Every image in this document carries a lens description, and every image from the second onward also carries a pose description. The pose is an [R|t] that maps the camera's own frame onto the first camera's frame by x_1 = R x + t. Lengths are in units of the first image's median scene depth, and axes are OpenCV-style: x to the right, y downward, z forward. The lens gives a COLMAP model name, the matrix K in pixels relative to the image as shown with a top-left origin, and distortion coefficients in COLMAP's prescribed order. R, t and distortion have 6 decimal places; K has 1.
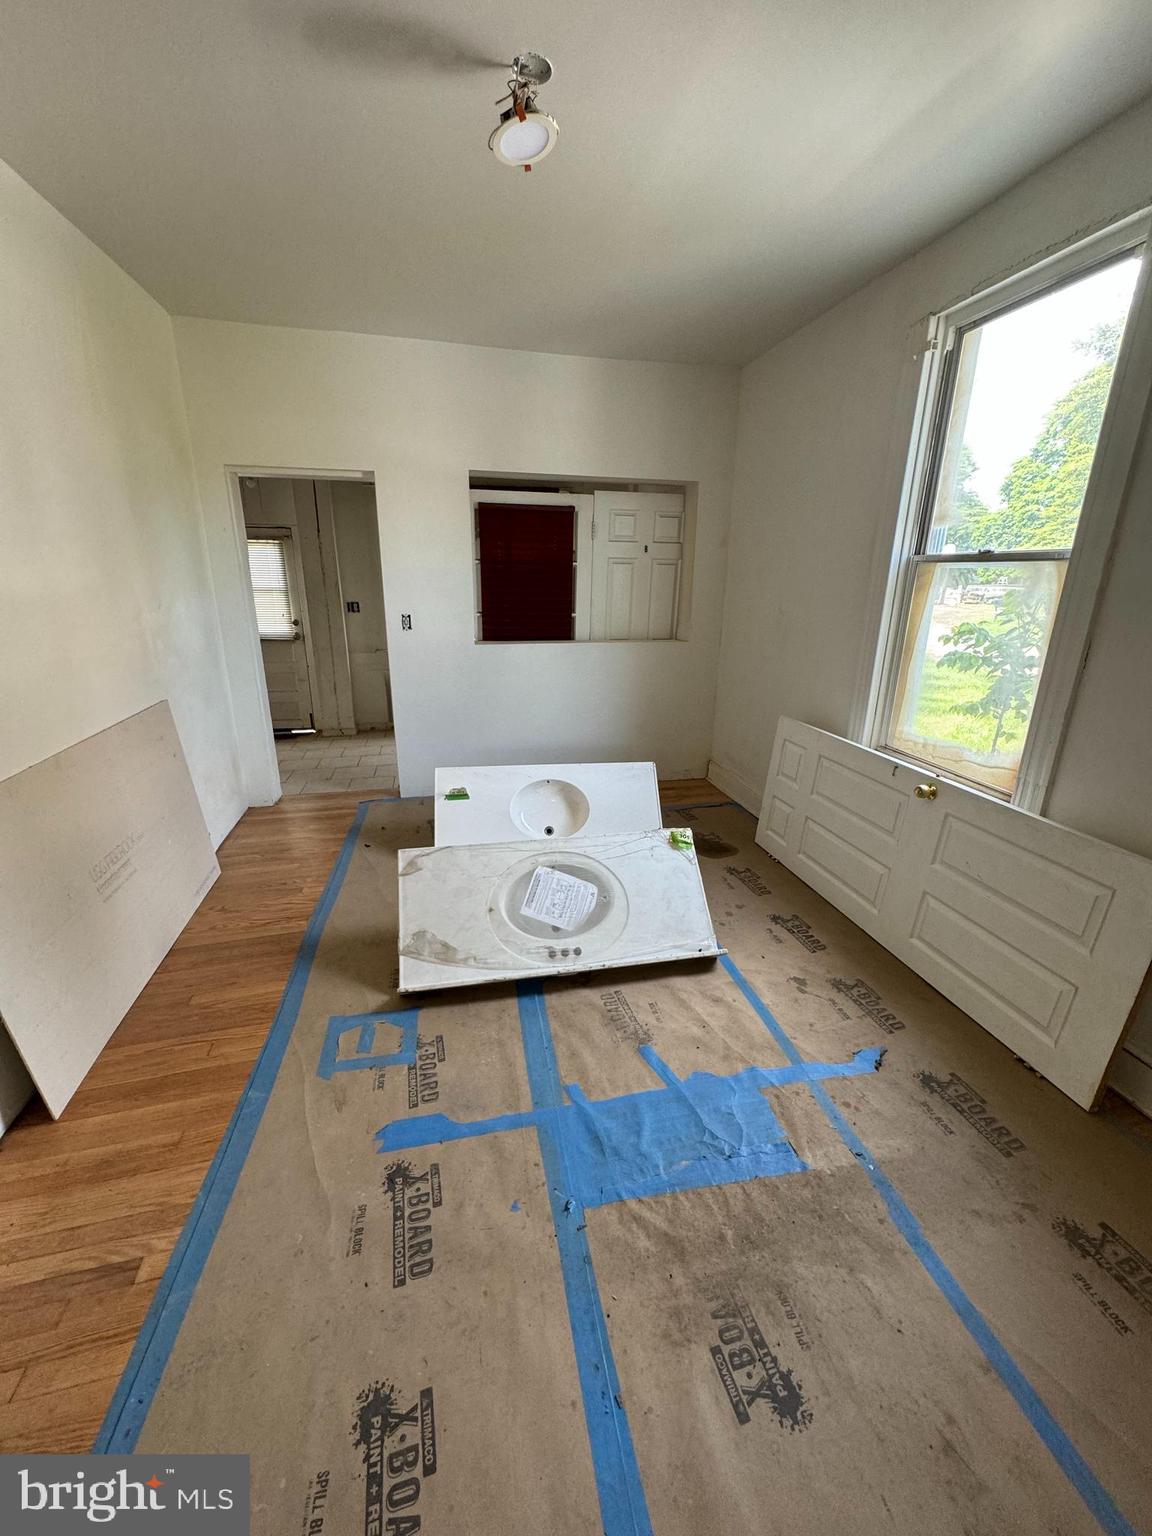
lens RADIAL K [[614.0, 0, 578.6], [0, 614.0, 772.1], [0, 0, 1]] dist [0.000932, -0.000160]
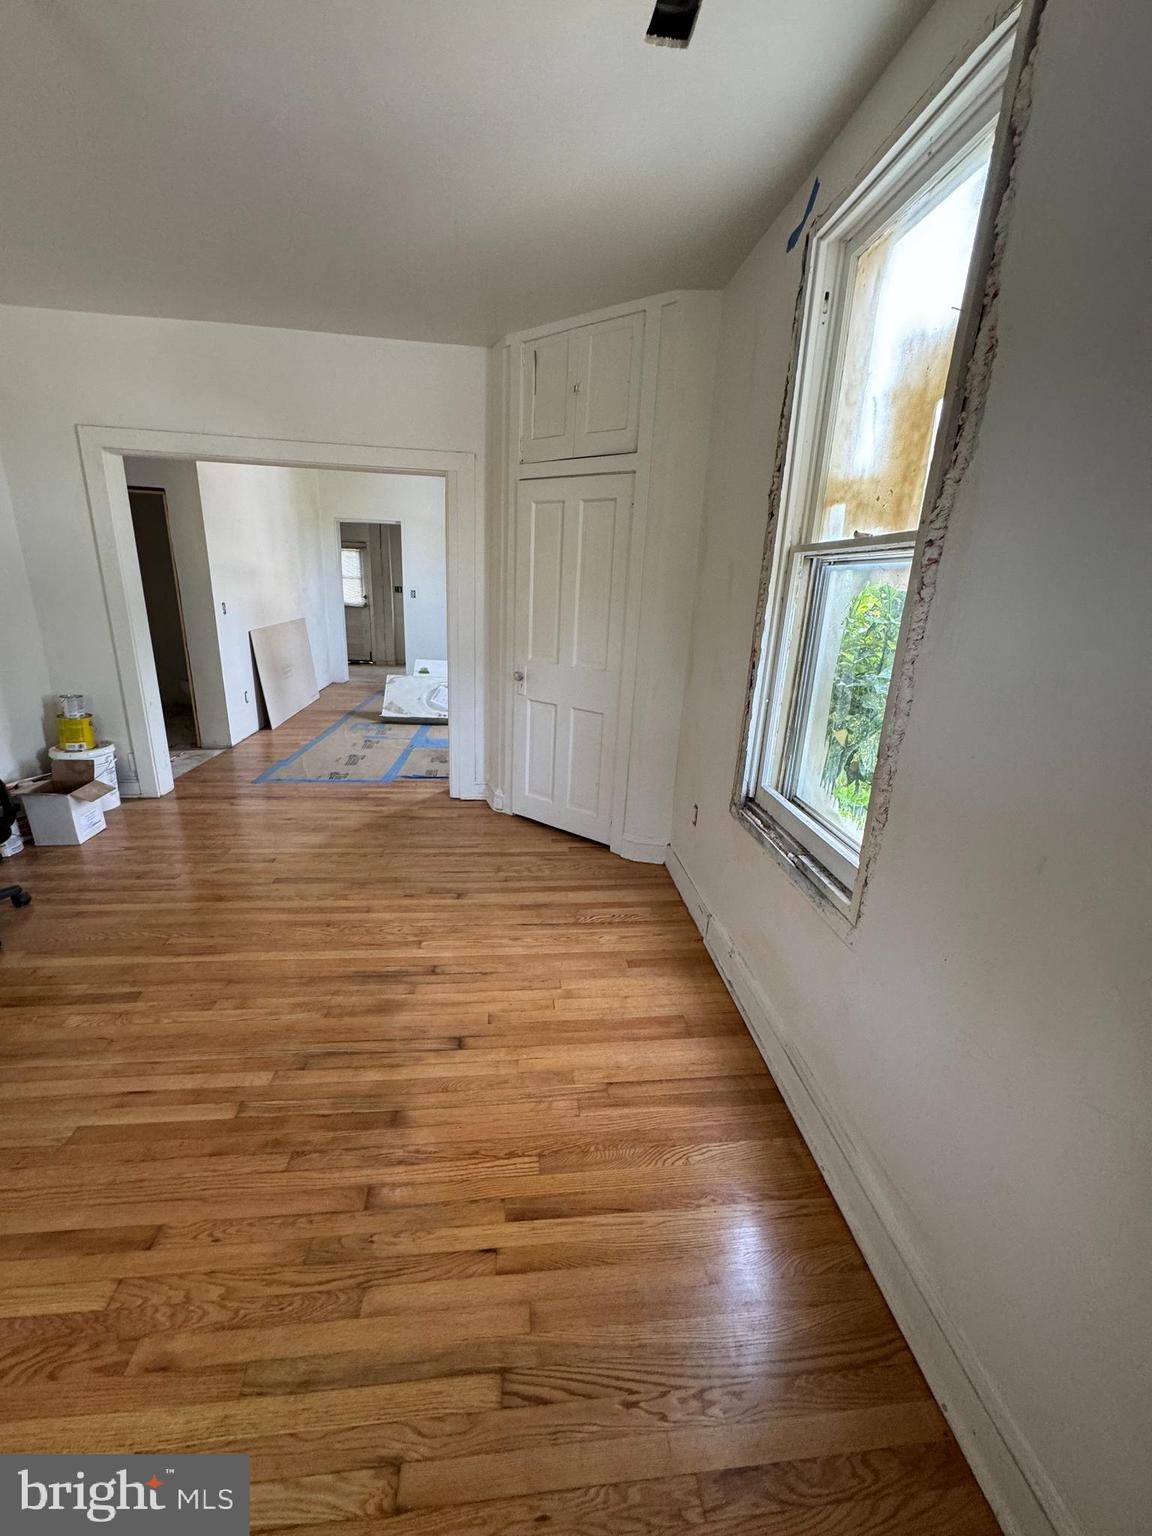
lens RADIAL K [[614.0, 0, 578.4], [0, 614.0, 766.3], [0, 0, 1]] dist [0.000932, -0.000160]
pose [[0.991922, 0.068594, -0.106705, 0.507879], [-0.070072, 0.997490, -0.010156, 0.300819], [0.105741, 0.017550, 0.994239, -0.932525]]
